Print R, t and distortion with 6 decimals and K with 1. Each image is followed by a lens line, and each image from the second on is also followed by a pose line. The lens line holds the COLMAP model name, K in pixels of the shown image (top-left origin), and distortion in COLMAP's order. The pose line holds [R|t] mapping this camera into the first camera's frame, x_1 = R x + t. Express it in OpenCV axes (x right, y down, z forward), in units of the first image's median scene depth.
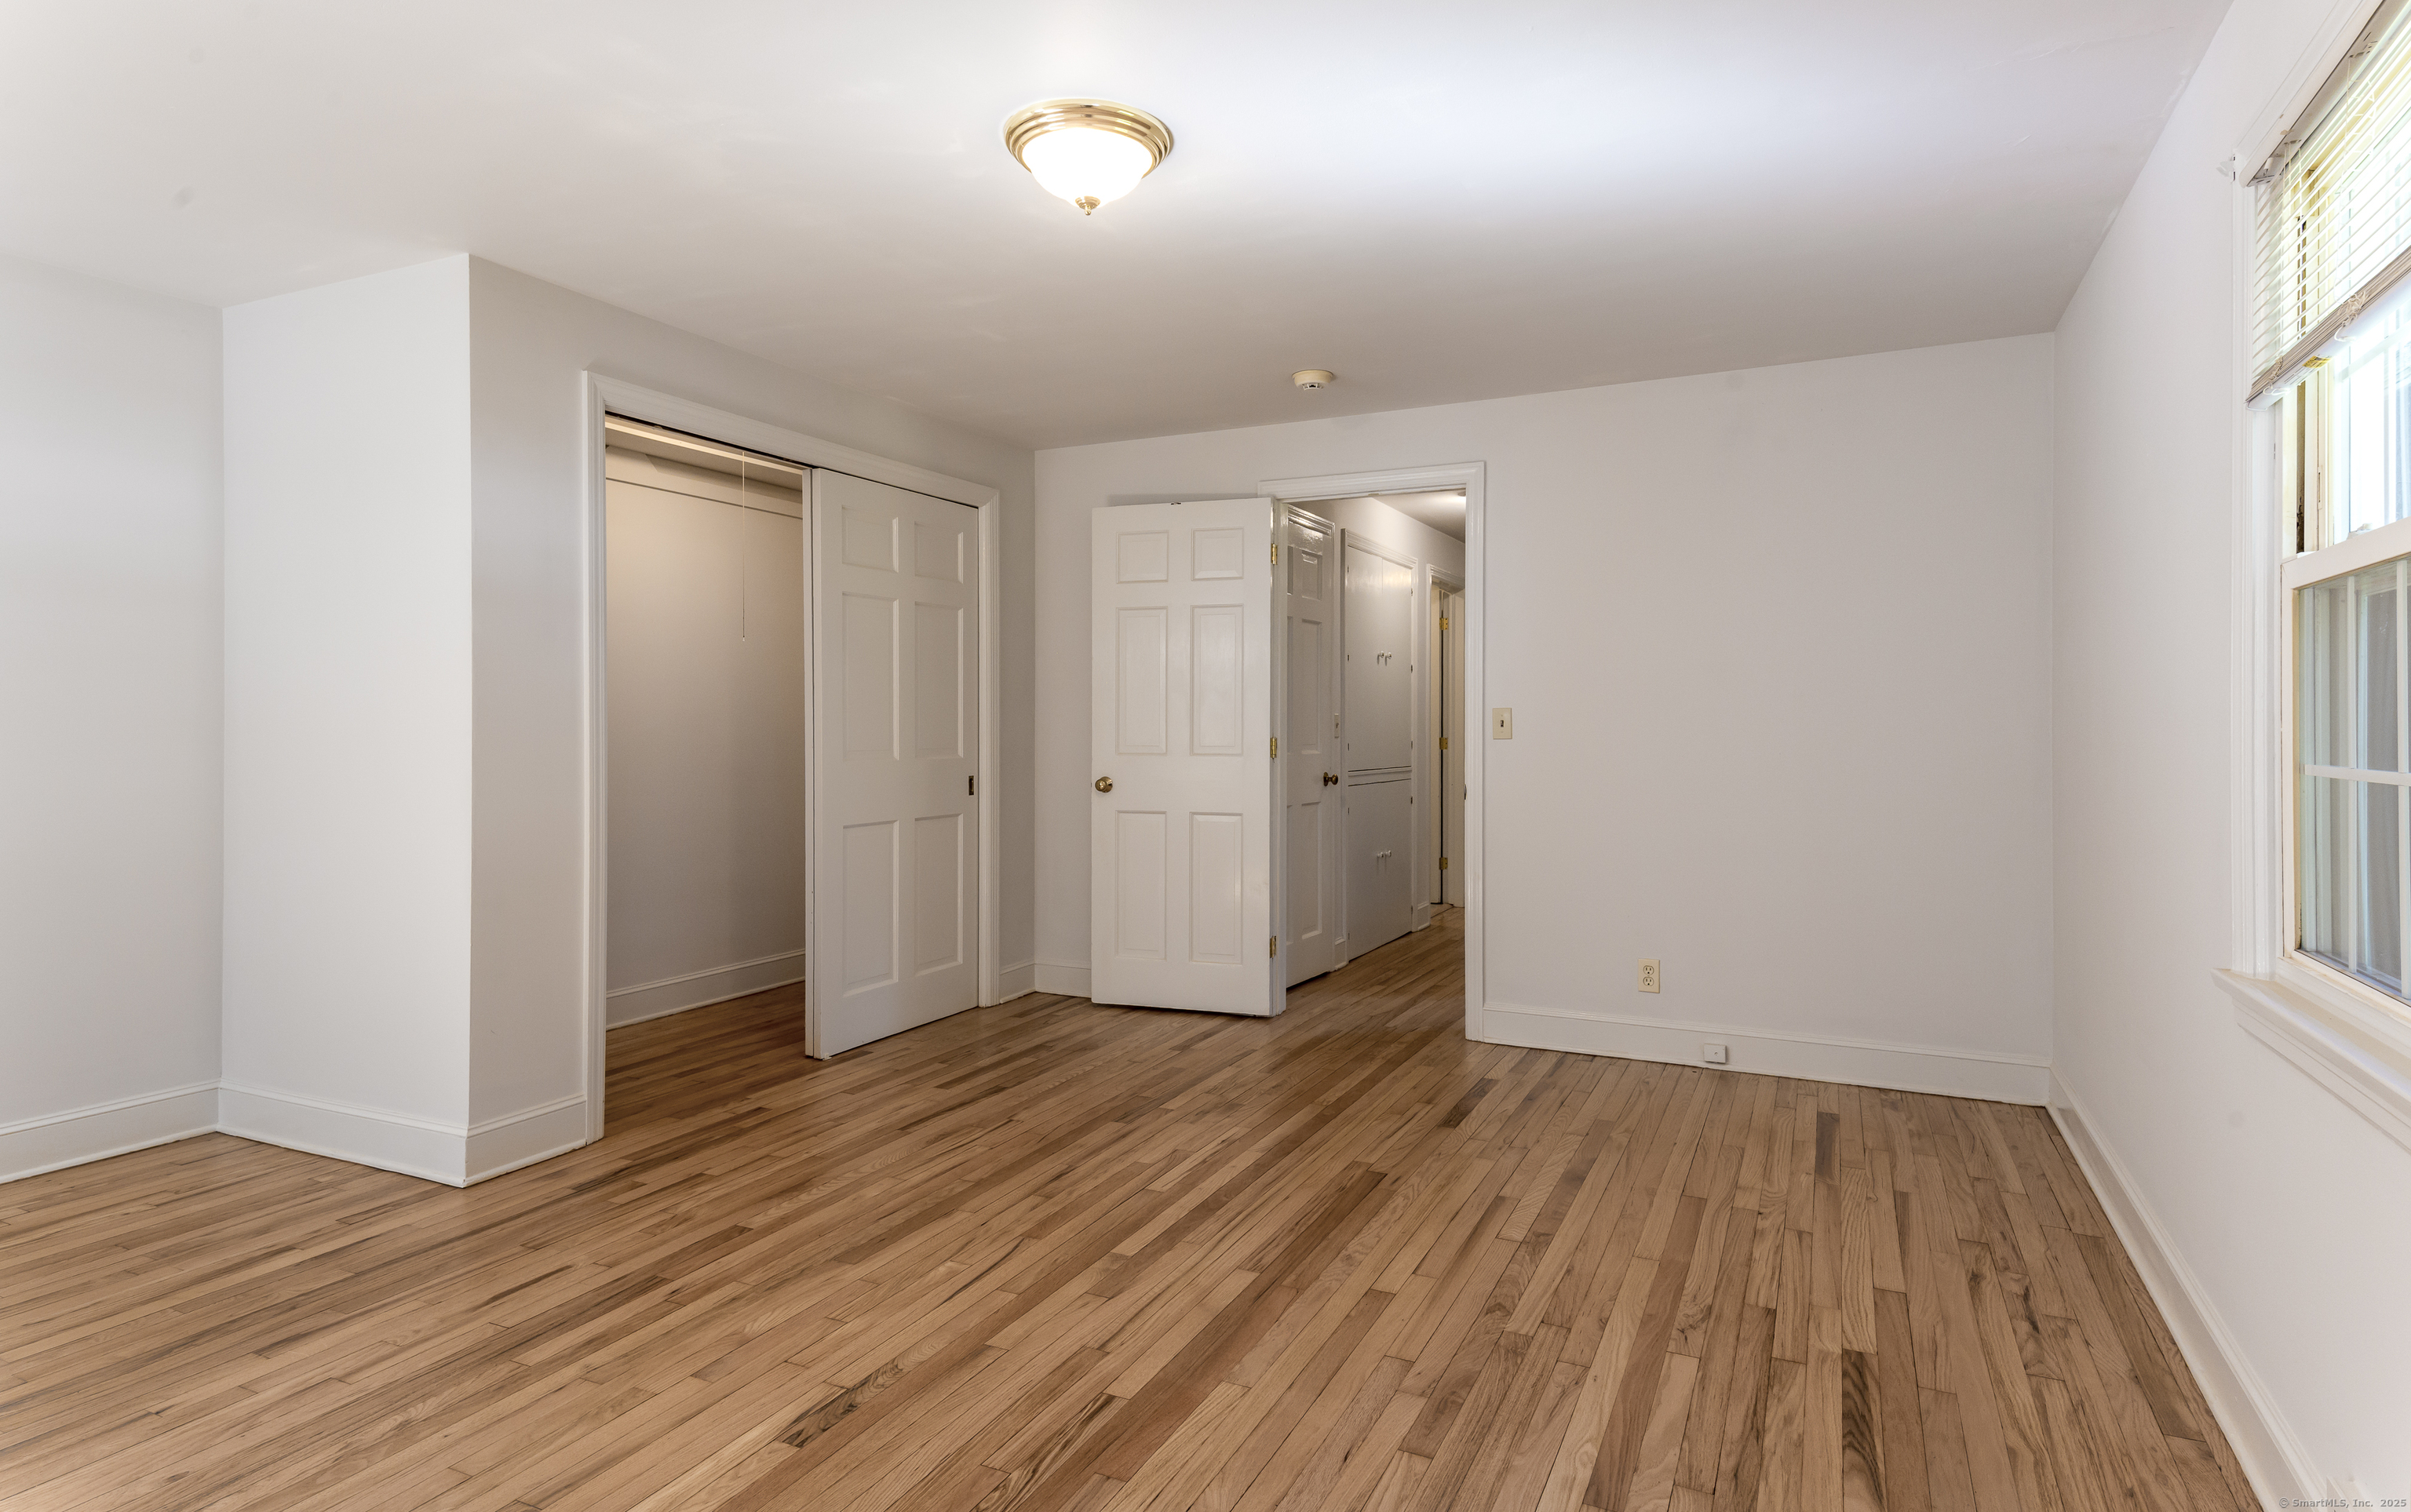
lens RADIAL K [[1322.2, 0, 1205.3], [0, 1322.2, 740.8], [0, 0, 1]] dist [0.001601, 0.000189]
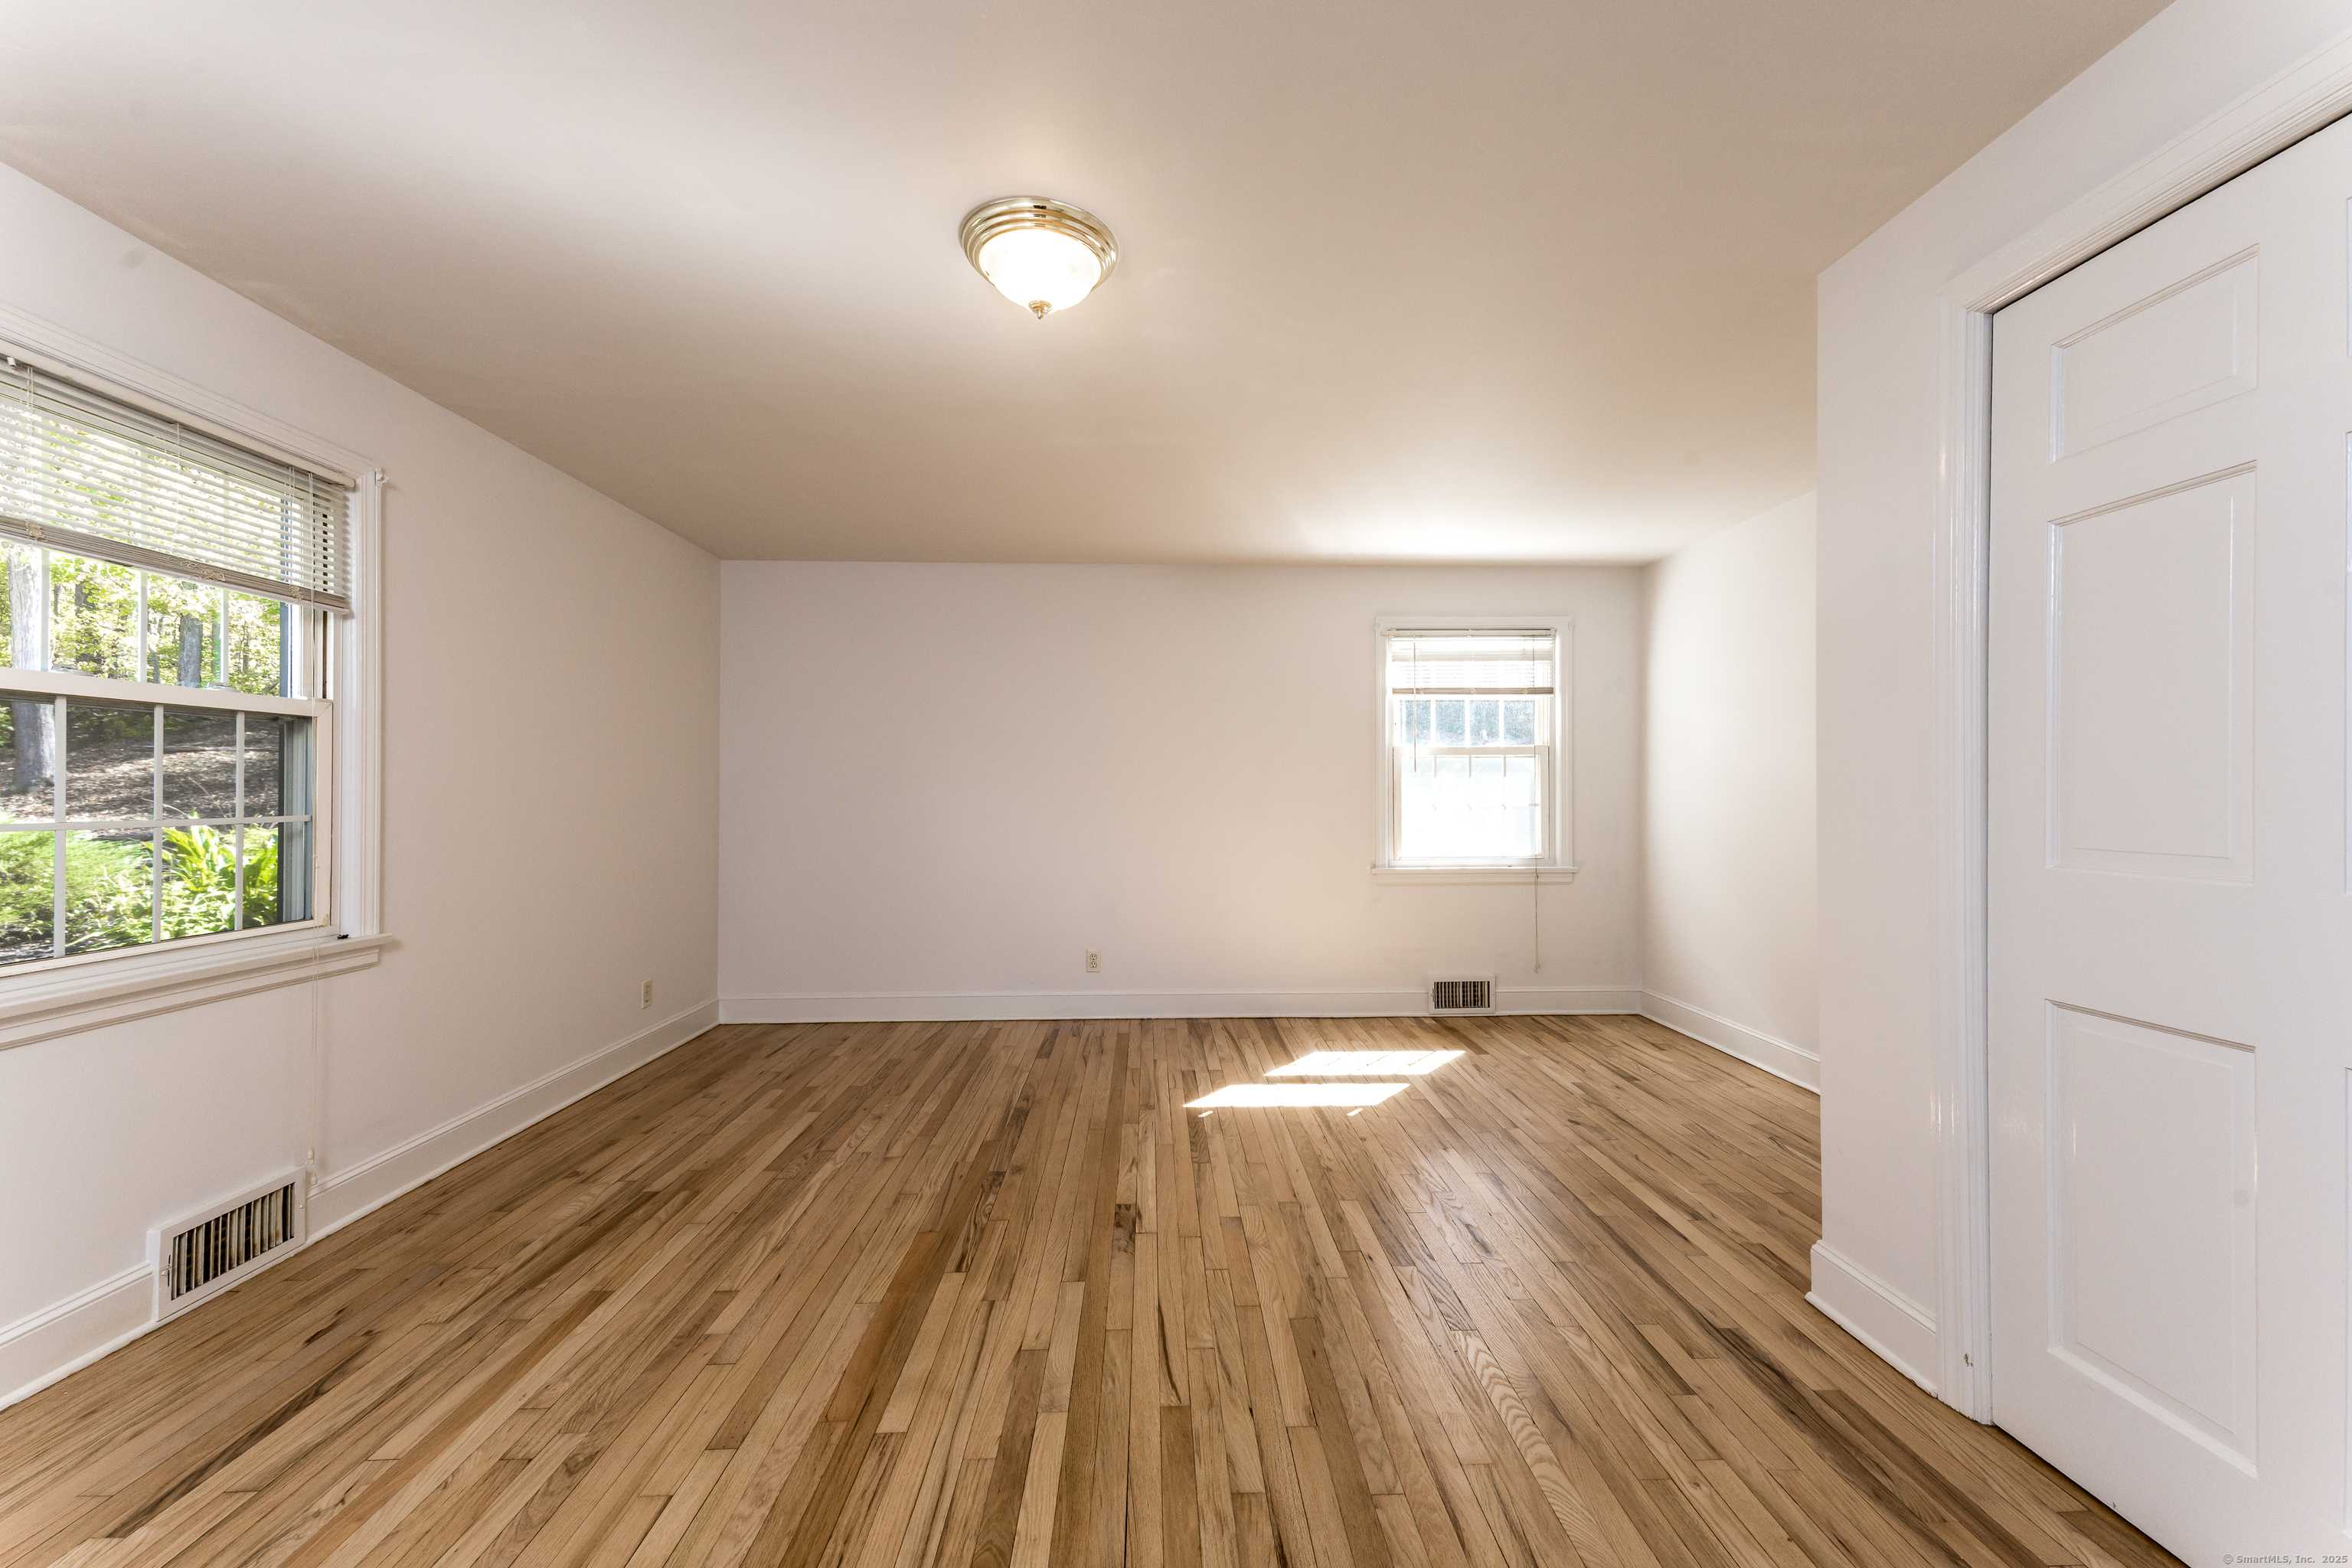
lens RADIAL K [[956.7, 0, 1173.5], [0, 956.7, 786.4], [0, 0, 1]] dist [-0.000831, -0.000606]
pose [[-0.892480, -0.006547, -0.451040, 0.155233], [-0.008859, 0.999956, 0.003015, -0.016109], [0.451000, 0.006687, -0.892499, 1.685355]]
